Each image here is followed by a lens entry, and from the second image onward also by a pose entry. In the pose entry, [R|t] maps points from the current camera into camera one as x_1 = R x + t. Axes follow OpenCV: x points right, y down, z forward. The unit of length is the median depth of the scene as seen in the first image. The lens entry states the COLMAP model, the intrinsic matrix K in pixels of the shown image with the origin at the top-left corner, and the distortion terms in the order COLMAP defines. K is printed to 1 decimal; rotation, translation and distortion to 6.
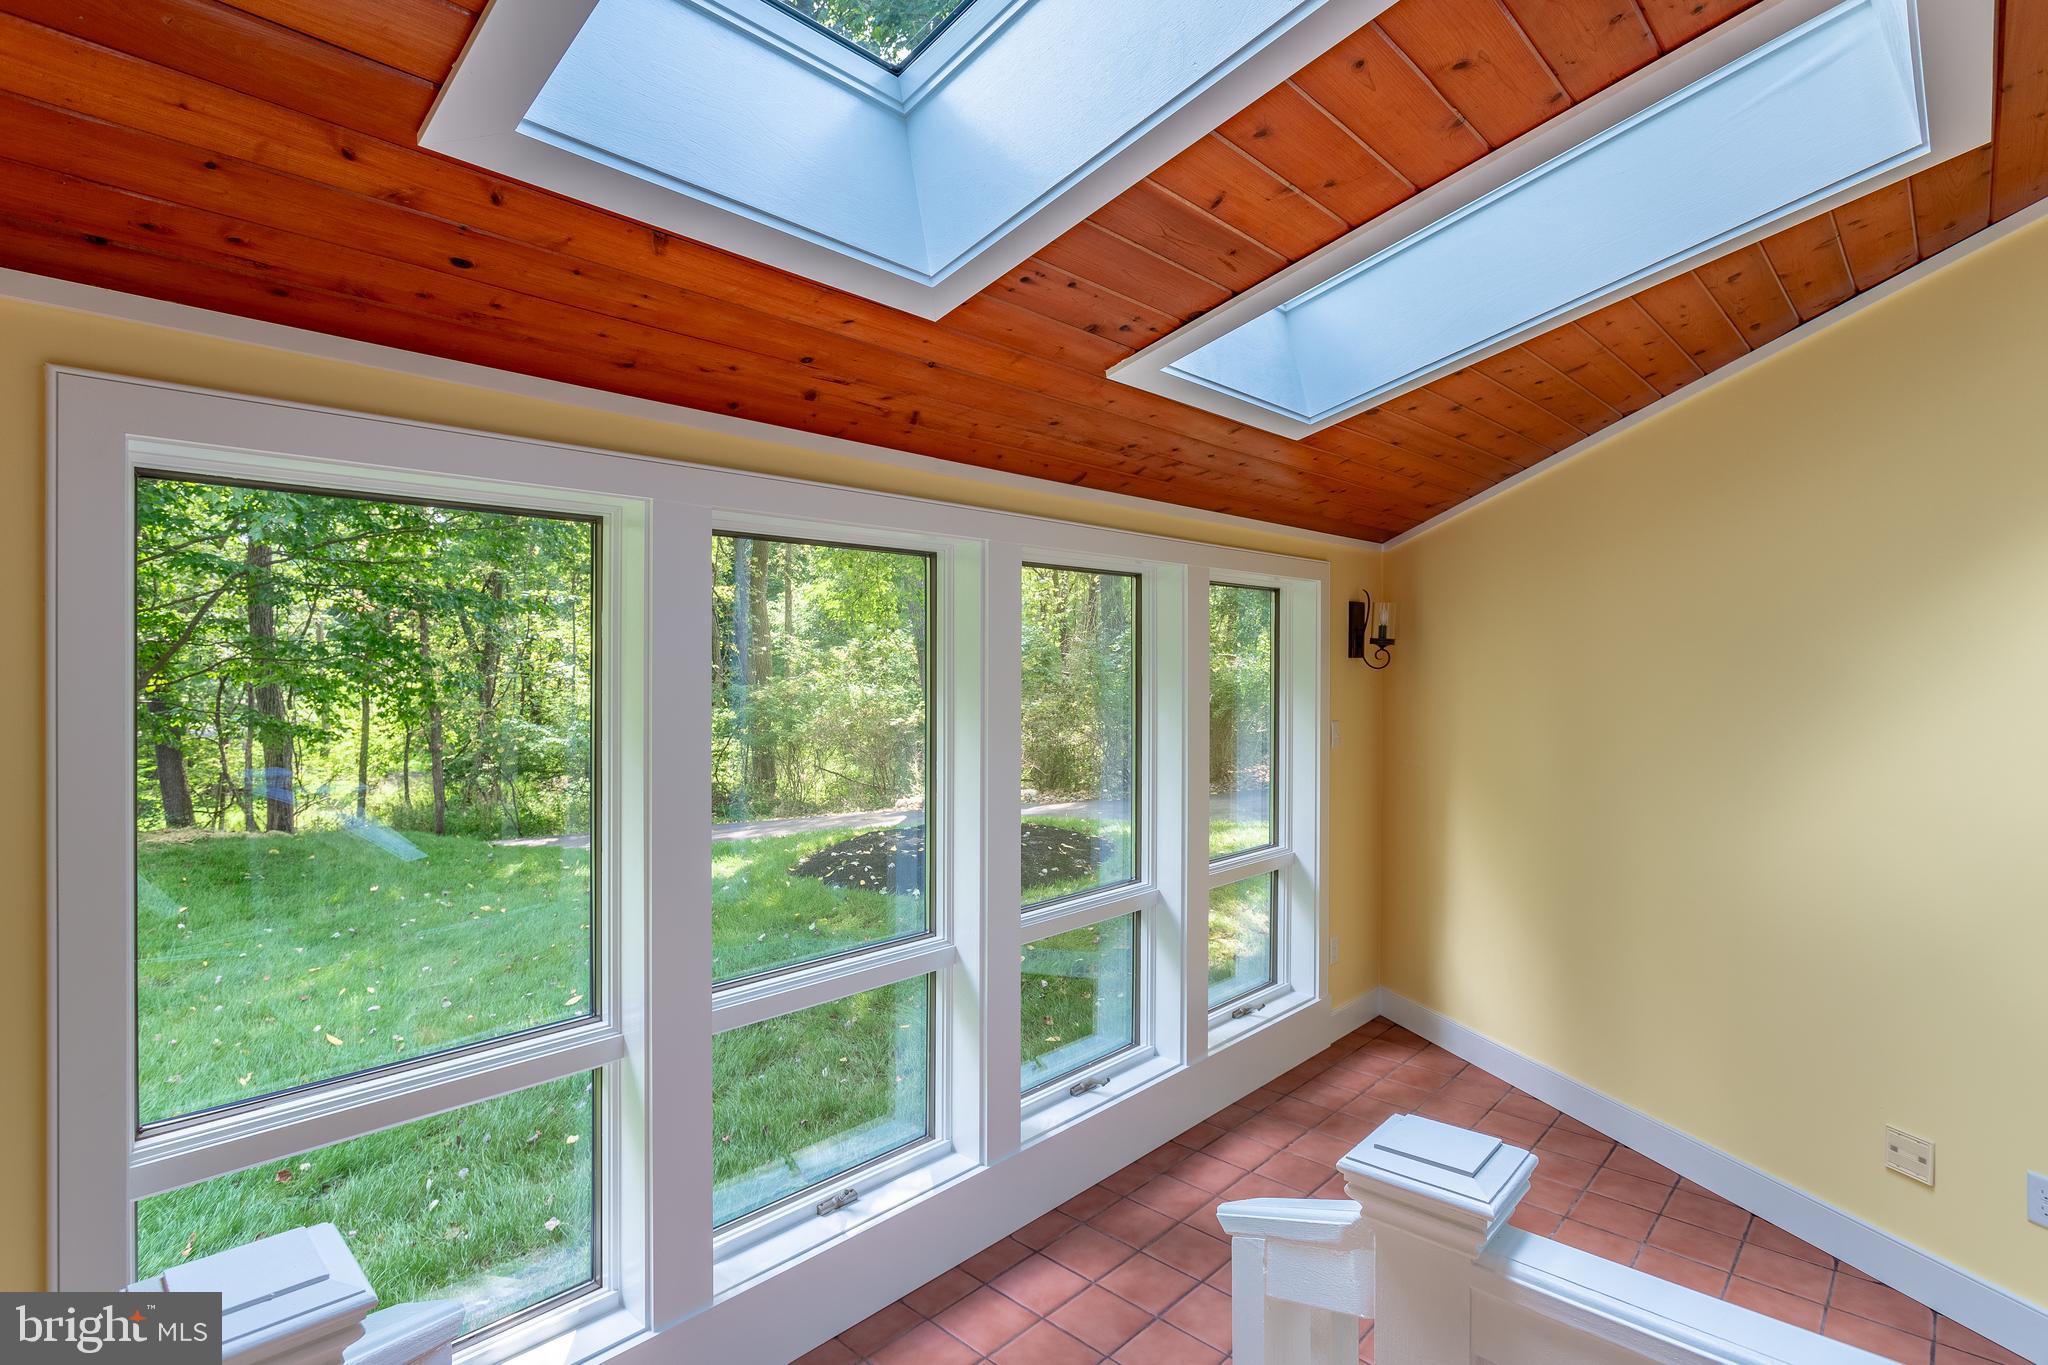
lens RADIAL K [[1017.3, 0, 998.8], [0, 1017.3, 672.7], [0, 0, 1]] dist [-0.022920, 0.007924]
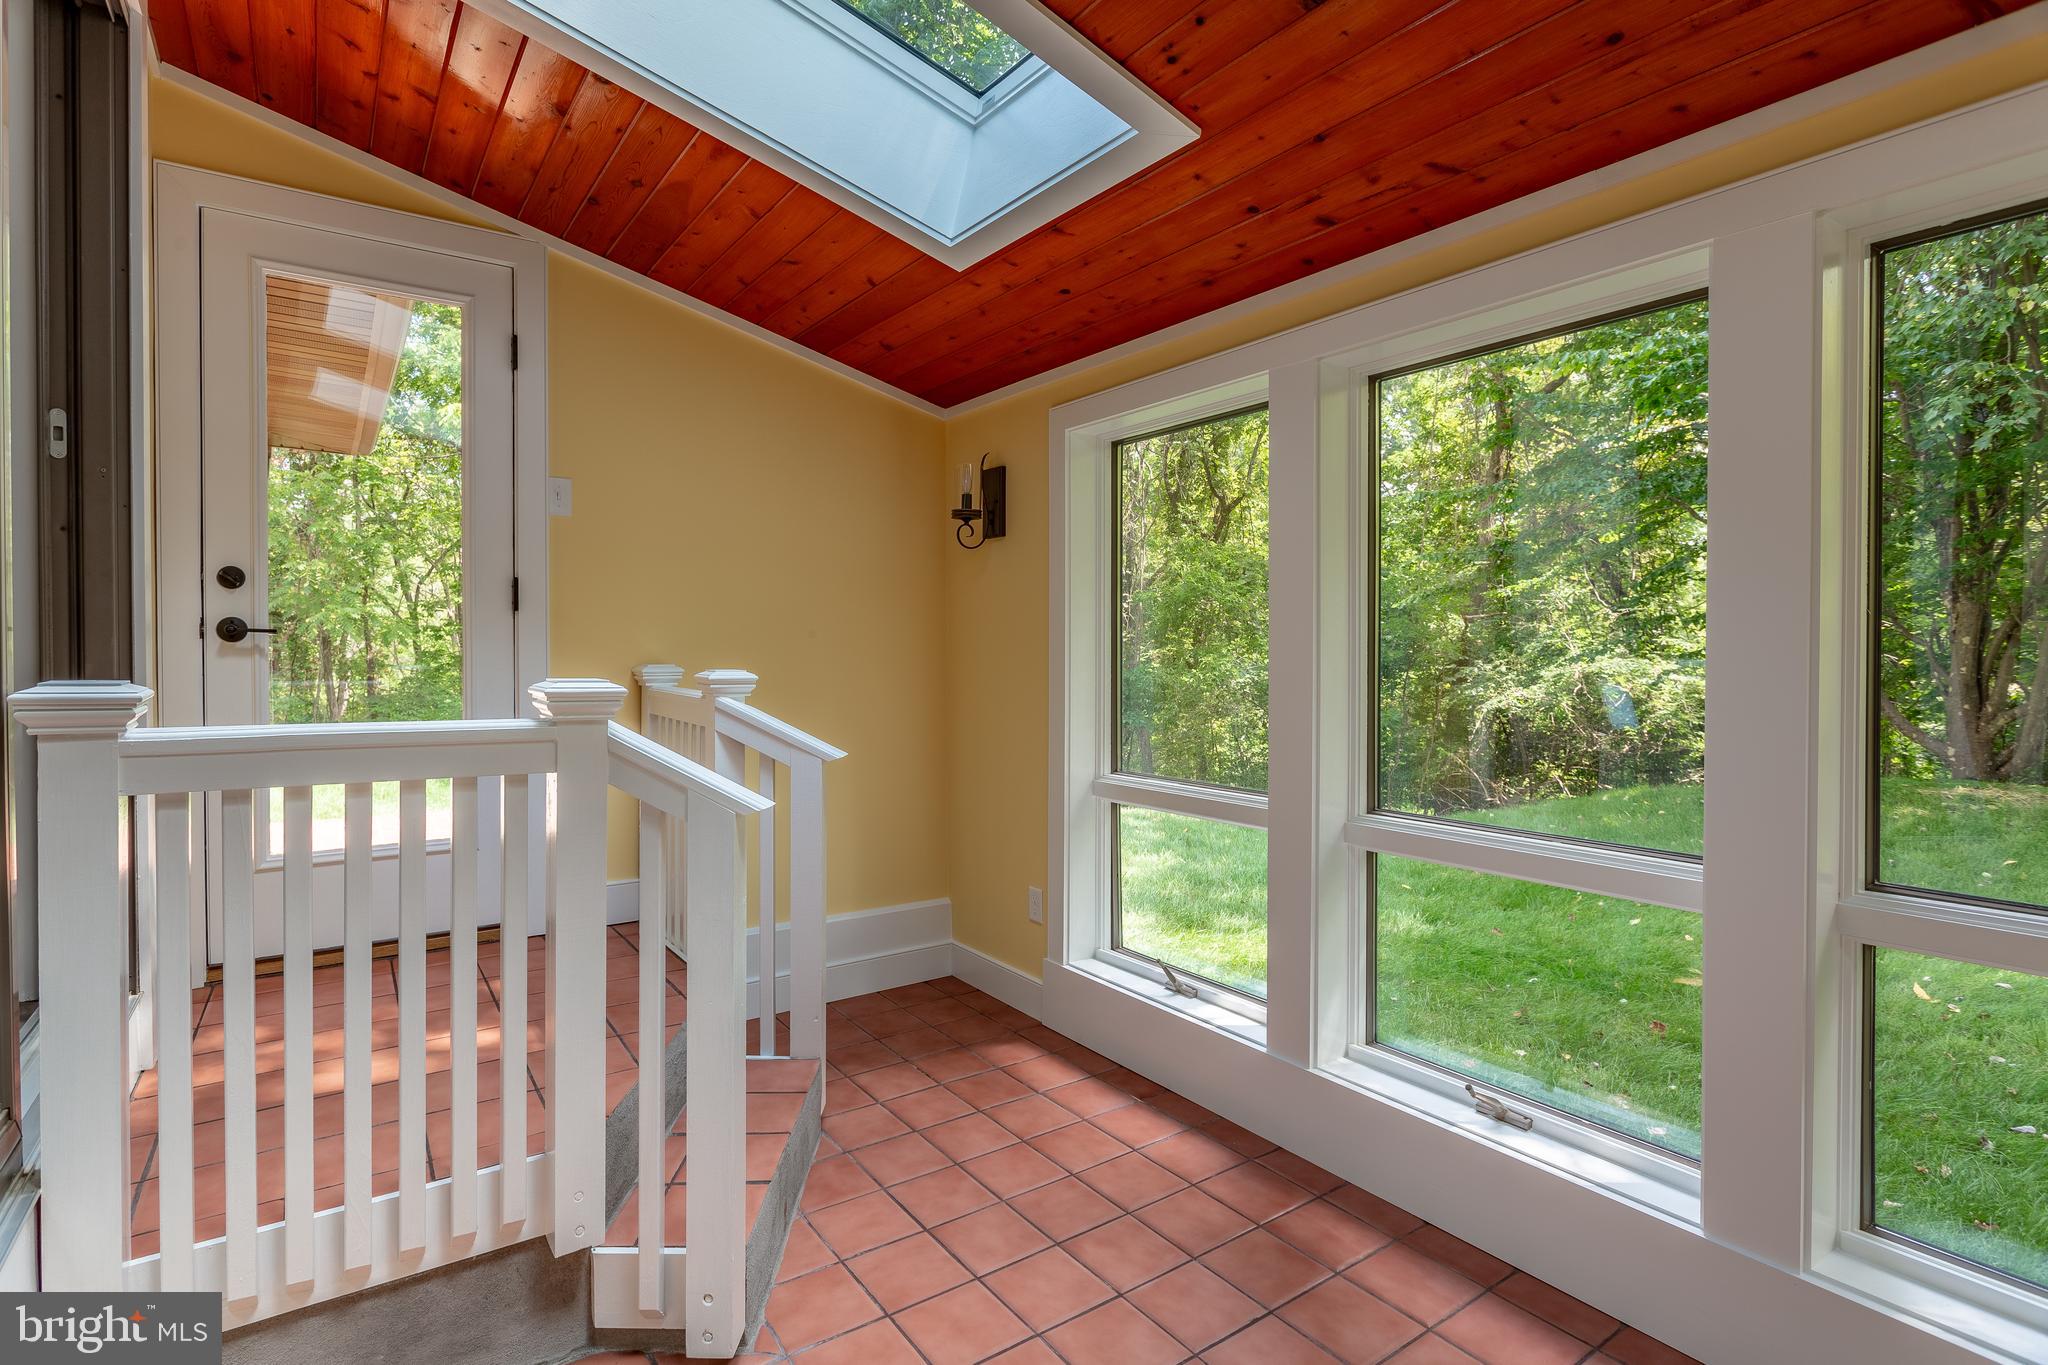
lens RADIAL K [[1017.3, 0, 998.8], [0, 1017.3, 672.7], [0, 0, 1]] dist [-0.022920, 0.007924]
pose [[-0.203950, 0.017397, -0.978827, 0.999045], [-0.004019, 0.999819, 0.018607, 0.185277], [0.978973, 0.007729, -0.203843, 1.006489]]
